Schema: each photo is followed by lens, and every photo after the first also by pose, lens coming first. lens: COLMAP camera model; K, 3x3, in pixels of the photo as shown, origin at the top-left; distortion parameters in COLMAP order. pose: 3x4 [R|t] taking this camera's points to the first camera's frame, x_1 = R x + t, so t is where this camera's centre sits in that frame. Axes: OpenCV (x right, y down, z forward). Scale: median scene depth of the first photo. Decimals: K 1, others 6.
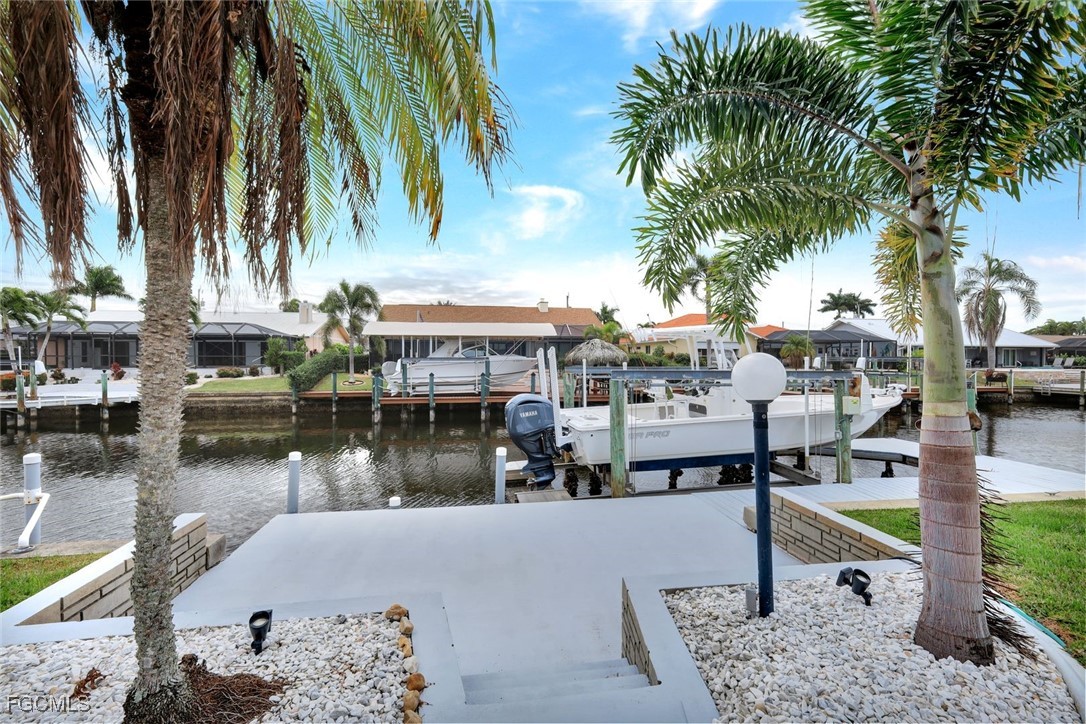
lens RADIAL K [[474.7, 0, 545.3], [0, 474.7, 369.5], [0, 0, 1]] dist [-0.000732, -0.000199]
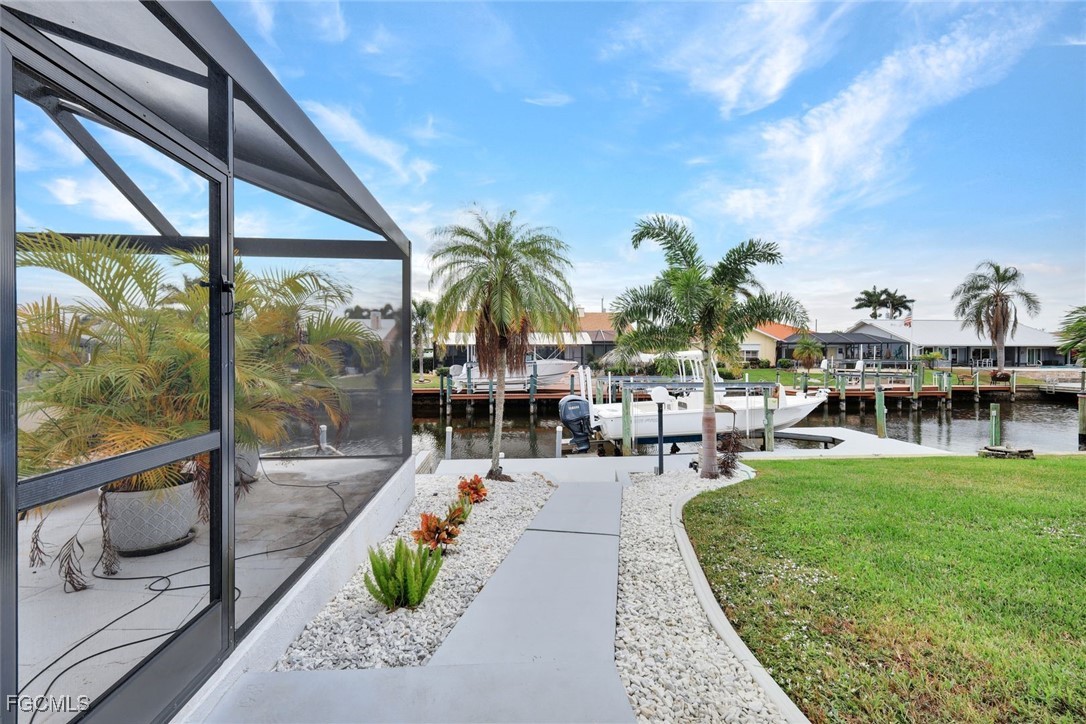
lens RADIAL K [[474.7, 0, 542.9], [0, 474.7, 360.6], [0, 0, 1]] dist [-0.000732, -0.000199]
pose [[0.996900, -0.001237, -0.078667, -0.004392], [0.000712, 0.999977, -0.006703, -0.020221], [0.078674, 0.006626, 0.996878, -0.225969]]
